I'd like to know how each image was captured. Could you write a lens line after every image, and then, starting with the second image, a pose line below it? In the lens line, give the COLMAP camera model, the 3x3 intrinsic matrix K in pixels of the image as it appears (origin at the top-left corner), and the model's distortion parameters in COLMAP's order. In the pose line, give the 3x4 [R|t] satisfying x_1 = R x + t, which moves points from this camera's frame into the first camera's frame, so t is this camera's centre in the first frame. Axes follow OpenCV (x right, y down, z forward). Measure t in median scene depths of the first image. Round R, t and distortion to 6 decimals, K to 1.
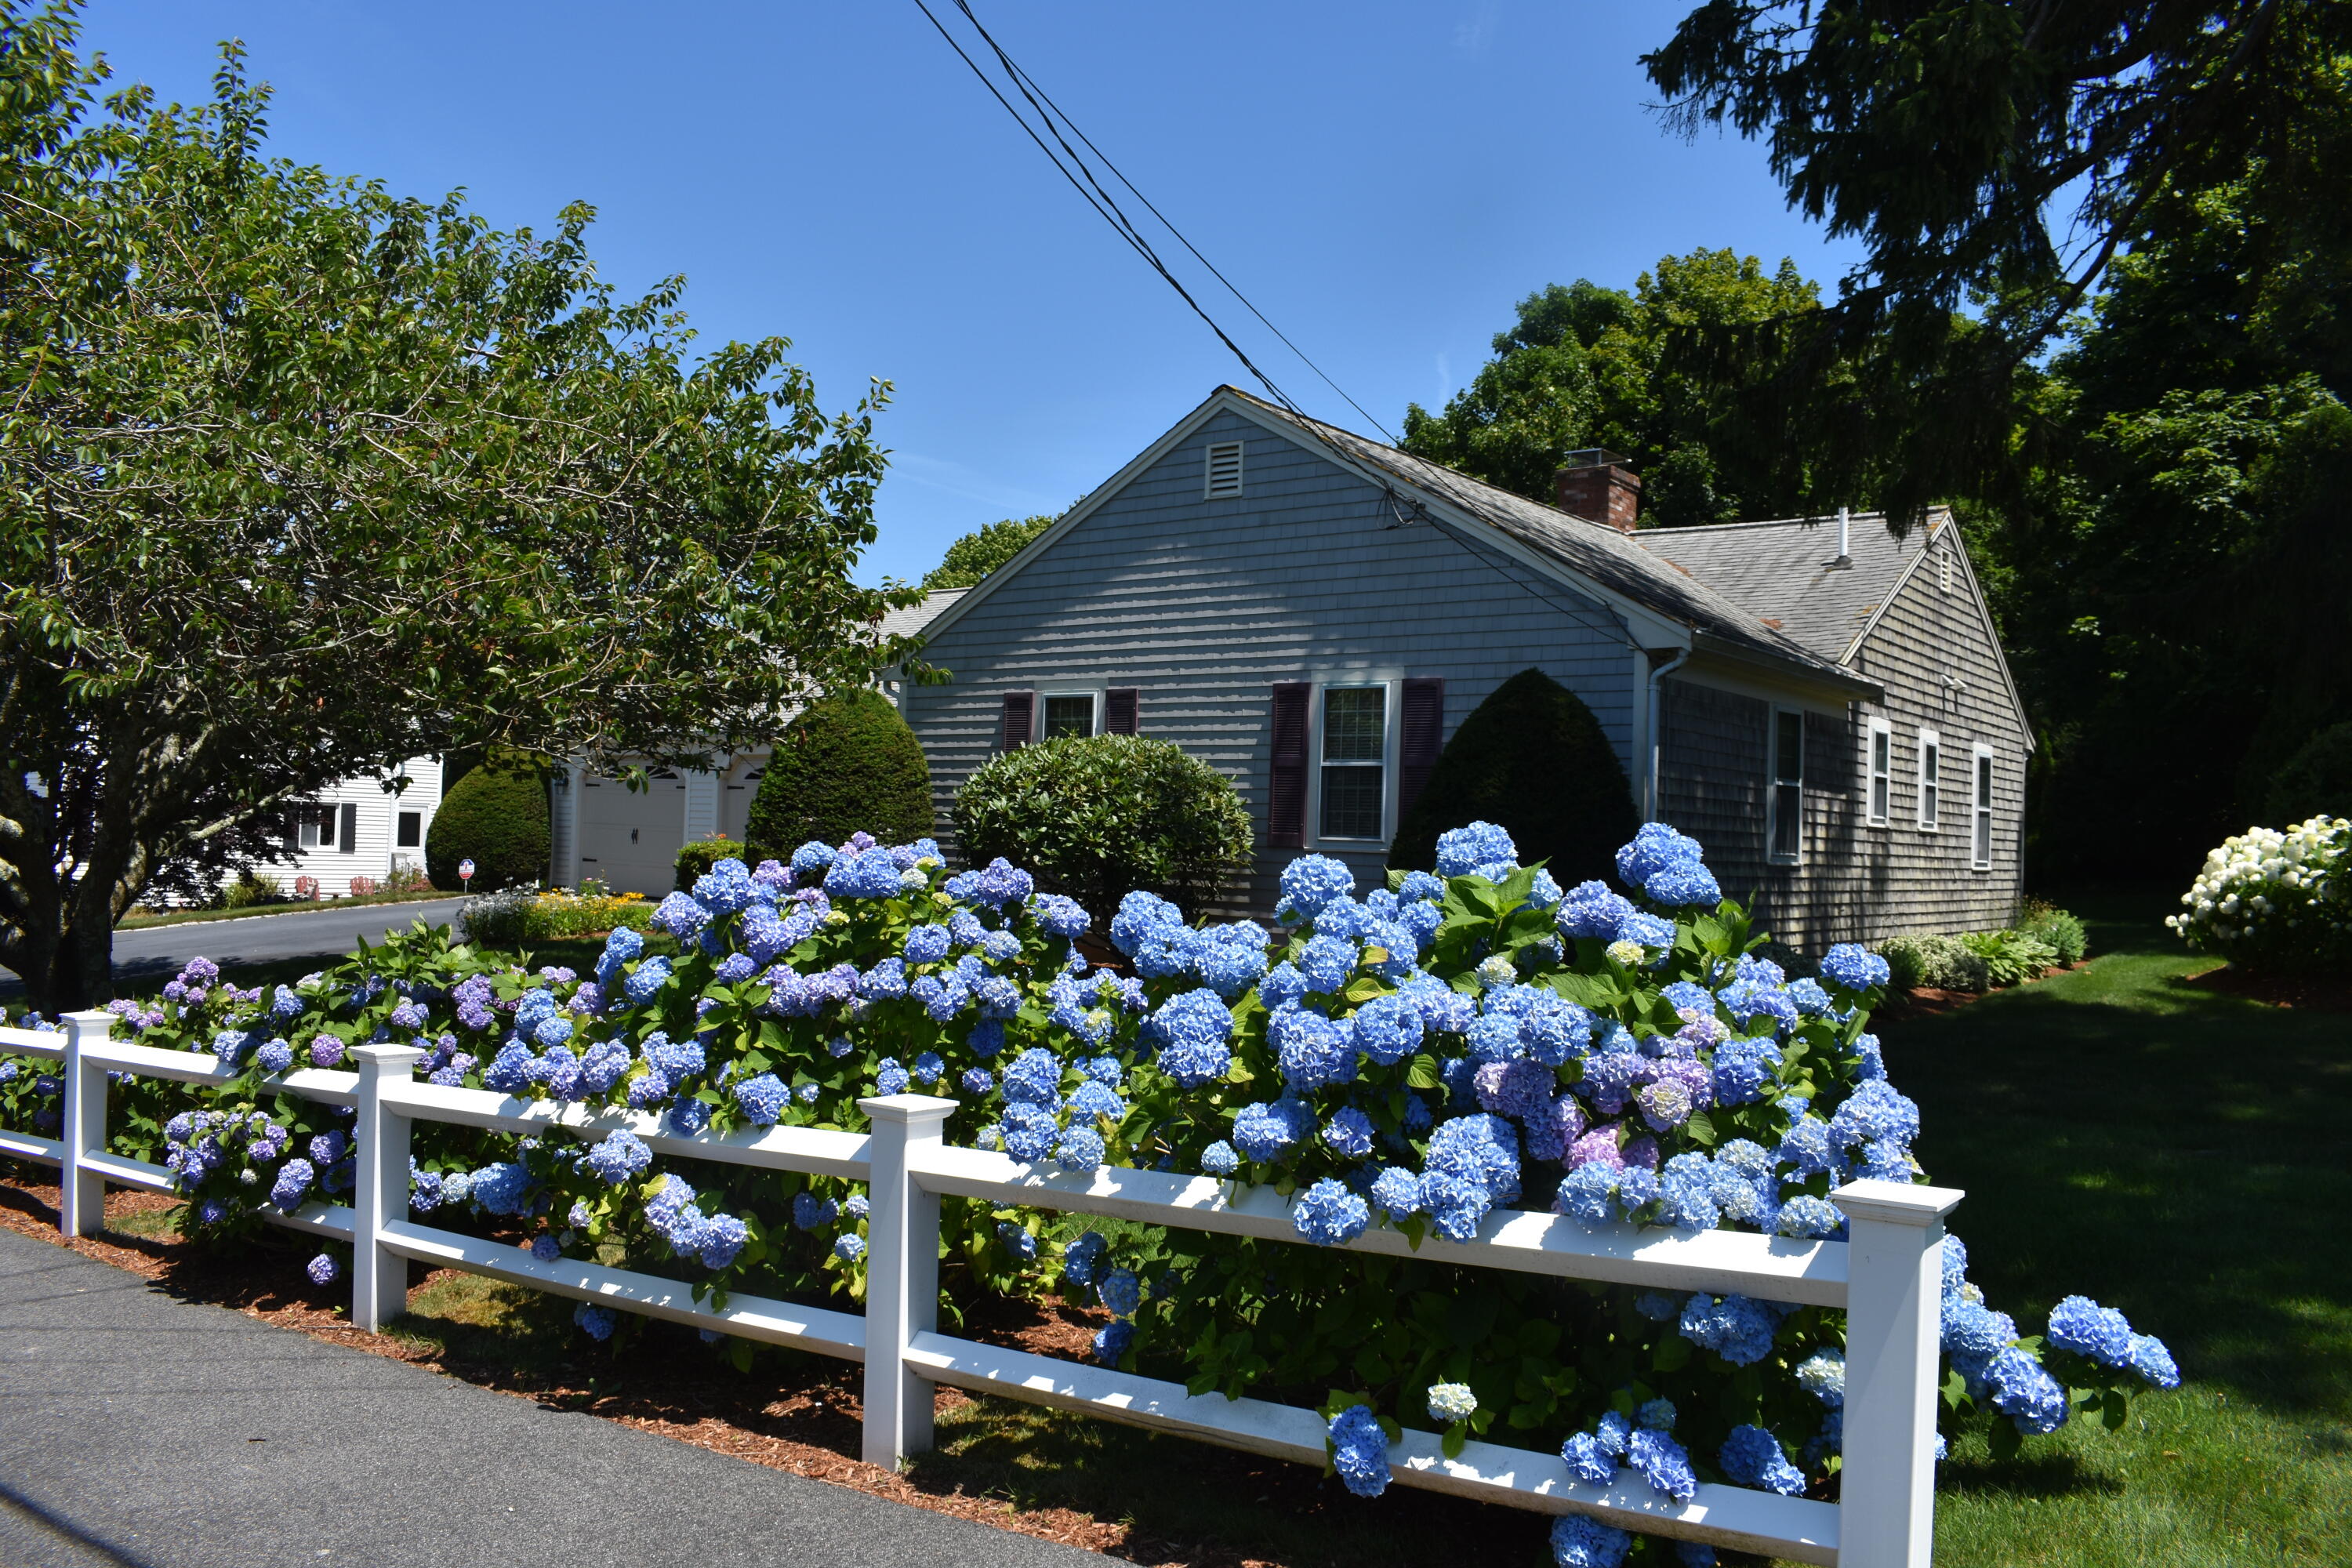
lens RADIAL K [[1791.3, 0, 1170.3], [0, 1791.3, 782.6], [0, 0, 1]] dist [-0.083307, 0.000402]
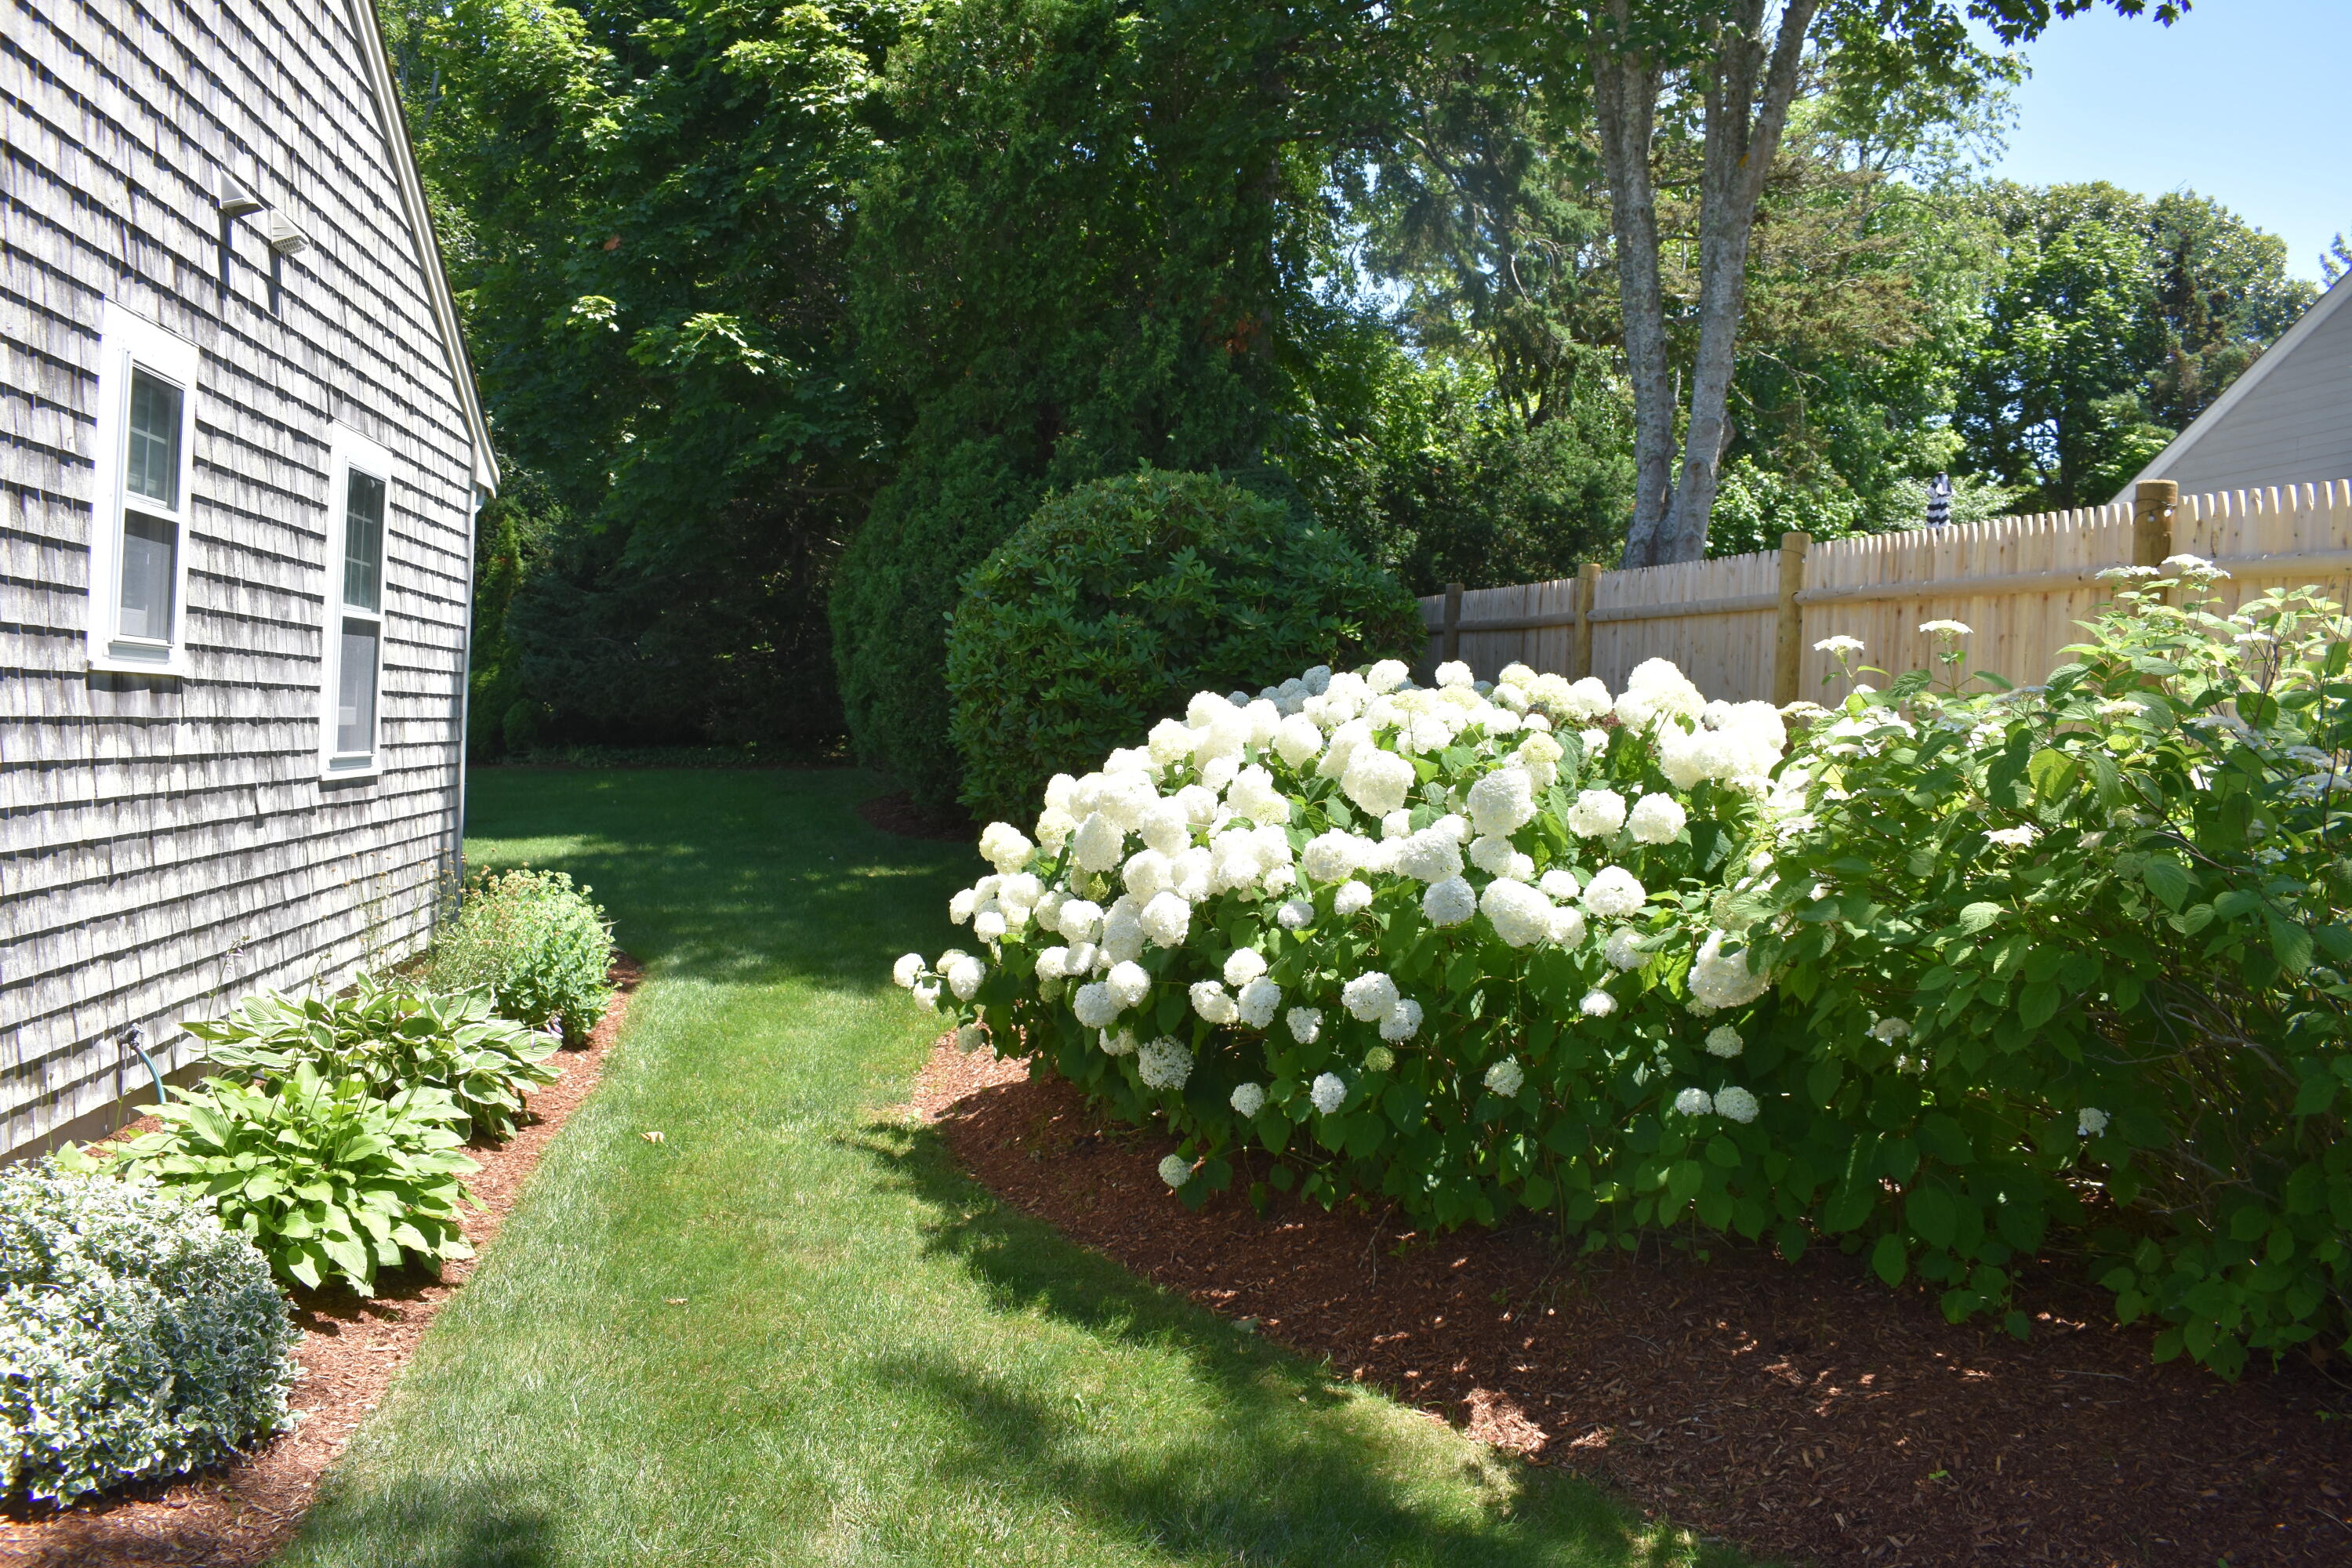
lens RADIAL K [[1791.3, 0, 1172.6], [0, 1791.3, 778.1], [0, 0, 1]] dist [-0.083307, 0.000402]
pose [[0.679652, -0.018638, 0.733297, 0.308537], [-0.049545, 0.996228, 0.071241, 0.014982], [-0.731859, -0.084751, 0.676165, 0.625465]]
